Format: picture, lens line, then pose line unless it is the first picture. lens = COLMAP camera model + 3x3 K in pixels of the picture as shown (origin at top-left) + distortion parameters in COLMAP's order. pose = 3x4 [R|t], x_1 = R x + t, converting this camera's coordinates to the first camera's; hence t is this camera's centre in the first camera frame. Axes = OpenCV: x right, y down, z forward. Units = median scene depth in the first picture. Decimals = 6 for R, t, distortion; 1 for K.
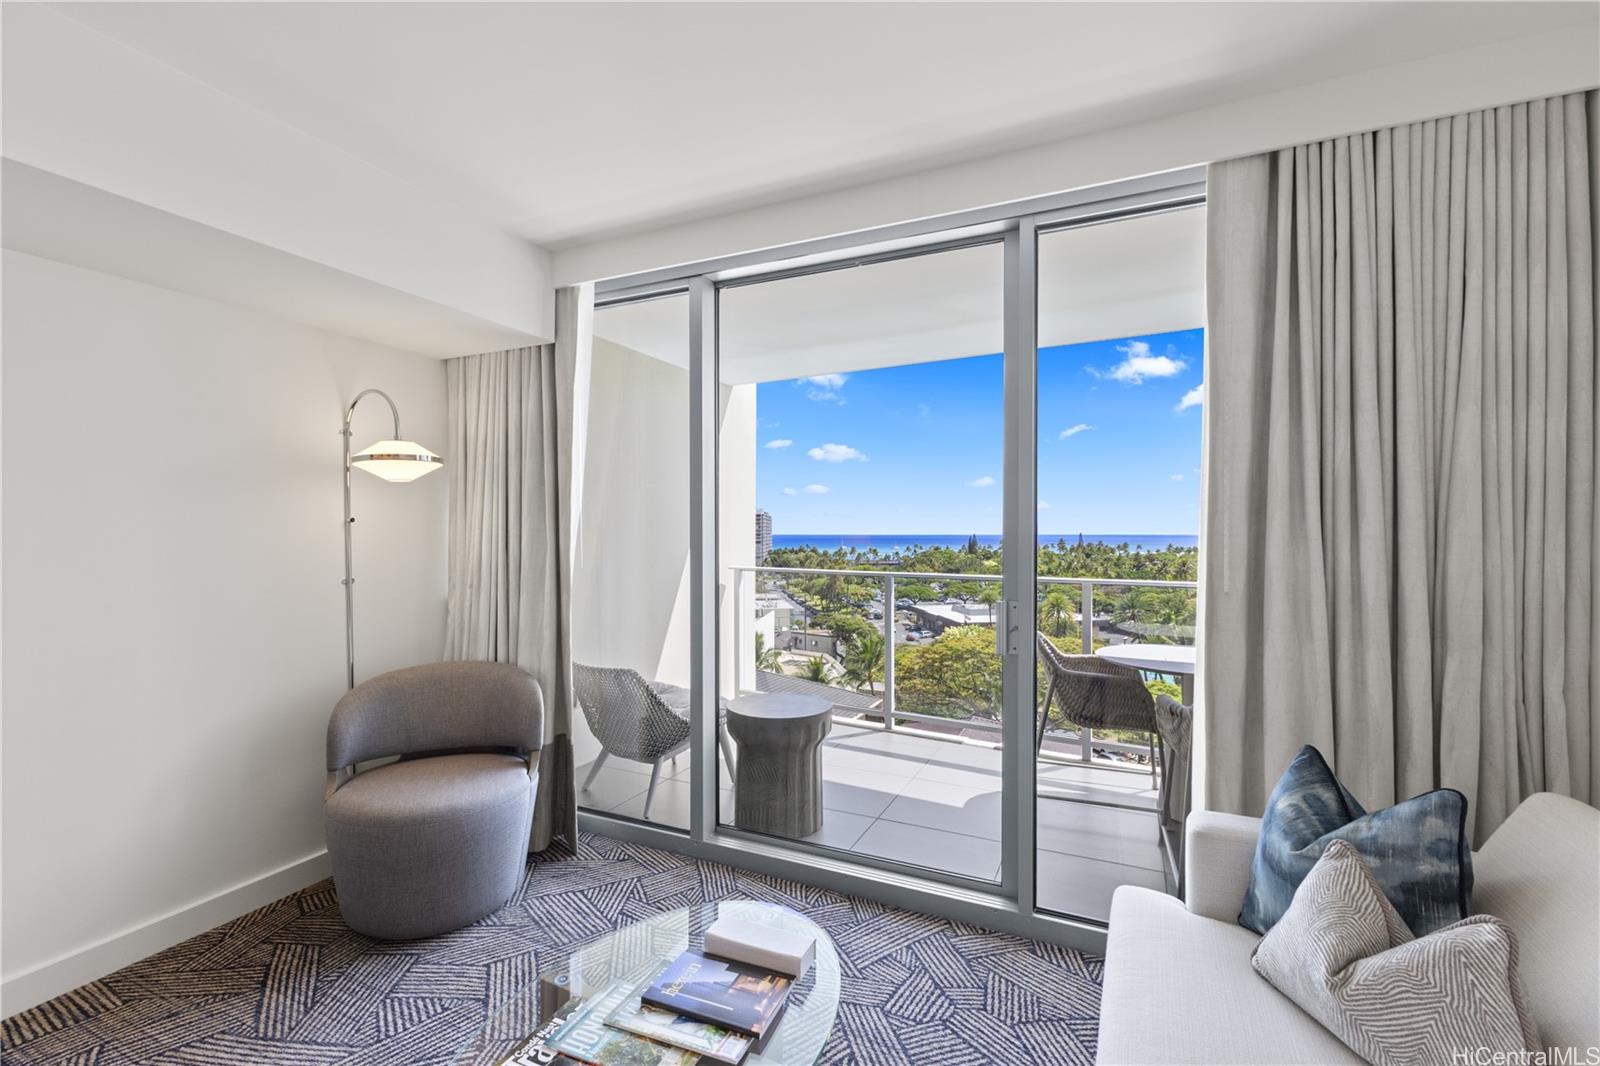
lens RADIAL K [[688.1, 0, 803.5], [0, 688.1, 542.0], [0, 0, 1]] dist [0.005112, -0.000552]
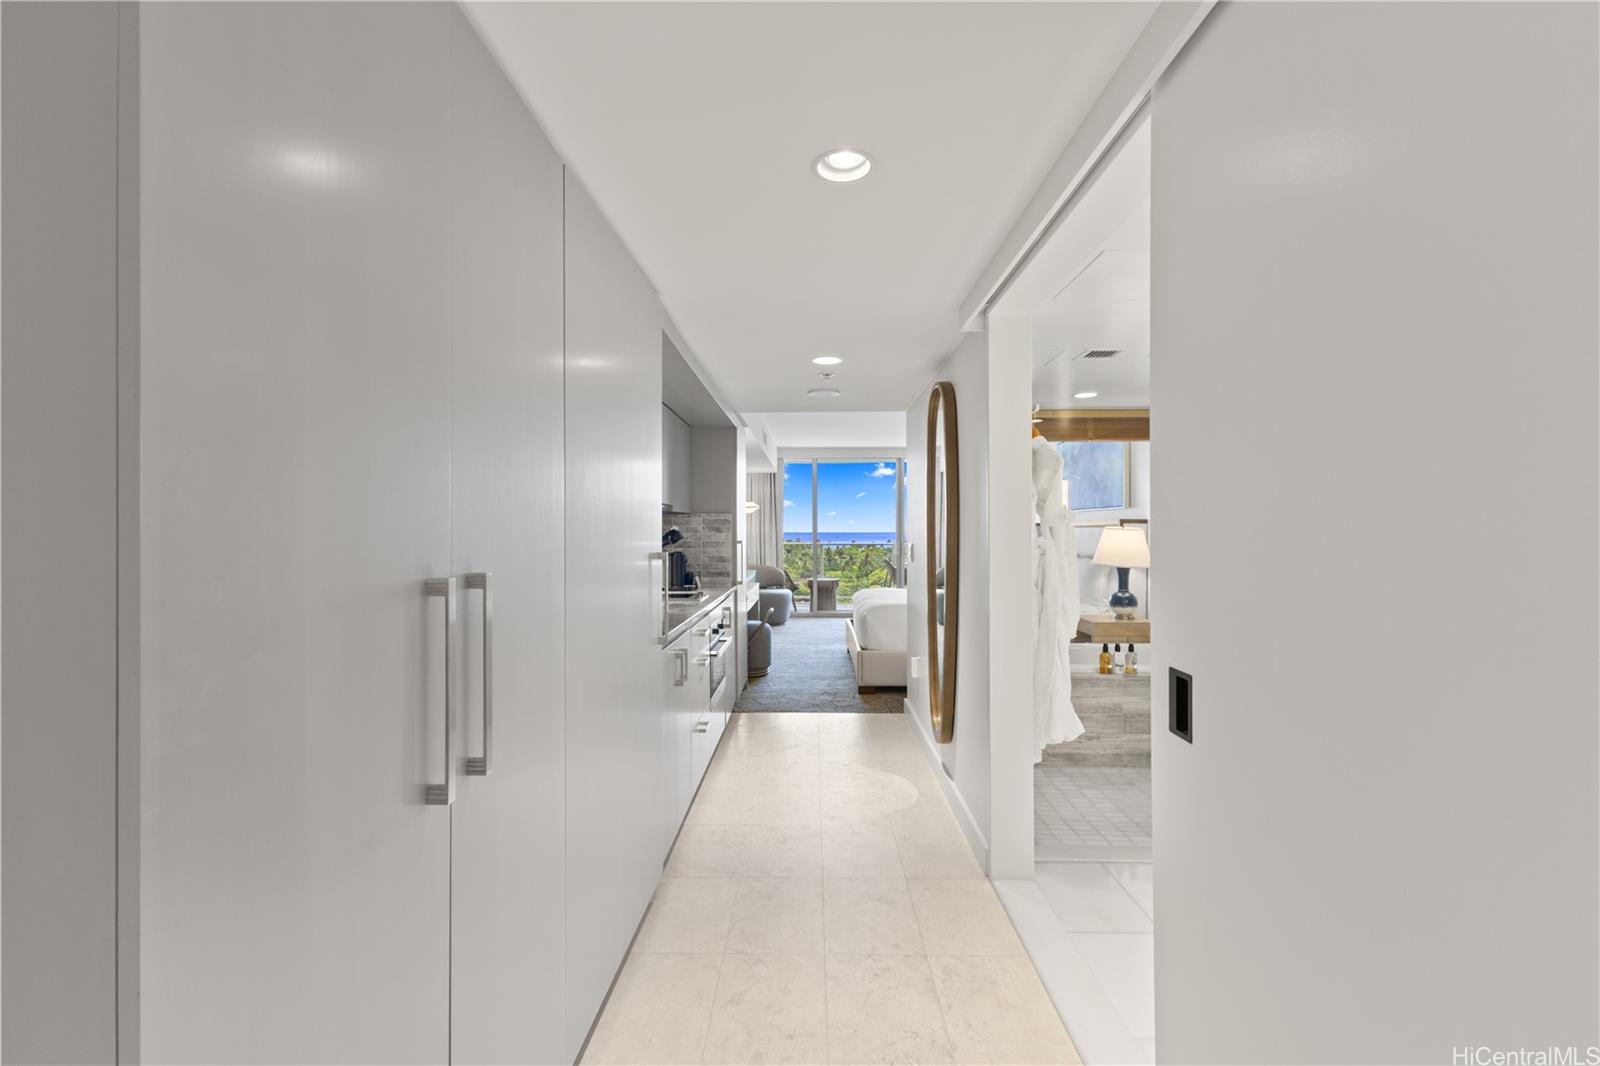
lens RADIAL K [[688.1, 0, 804.5], [0, 688.1, 529.4], [0, 0, 1]] dist [0.005112, -0.000552]
pose [[0.913279, -0.002024, 0.407330, -1.334344], [0.008410, 0.999868, -0.013888, 0.039687], [-0.407248, 0.016109, 0.913176, -1.804451]]
